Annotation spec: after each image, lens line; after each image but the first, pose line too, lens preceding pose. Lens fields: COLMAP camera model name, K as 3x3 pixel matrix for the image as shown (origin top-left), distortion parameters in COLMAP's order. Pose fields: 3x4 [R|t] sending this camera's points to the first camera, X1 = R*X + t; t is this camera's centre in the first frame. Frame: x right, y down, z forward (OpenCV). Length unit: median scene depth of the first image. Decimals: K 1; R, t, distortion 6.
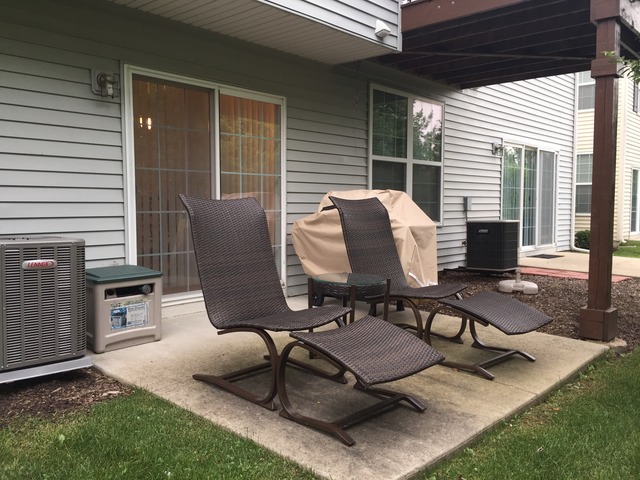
lens RADIAL K [[546.5, 0, 322.7], [0, 546.5, 236.0], [0, 0, 1]] dist [0.092975, -0.142636]
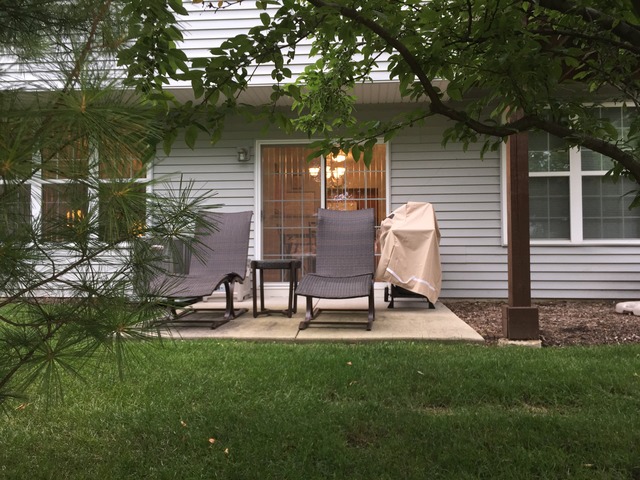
lens RADIAL K [[546.5, 0, 322.7], [0, 546.5, 236.0], [0, 0, 1]] dist [0.092975, -0.142636]
pose [[0.628982, -0.033615, -0.776693, 1.037887], [-0.038936, 0.996449, -0.074658, 0.094961], [0.776445, 0.077200, 0.625439, 0.137025]]
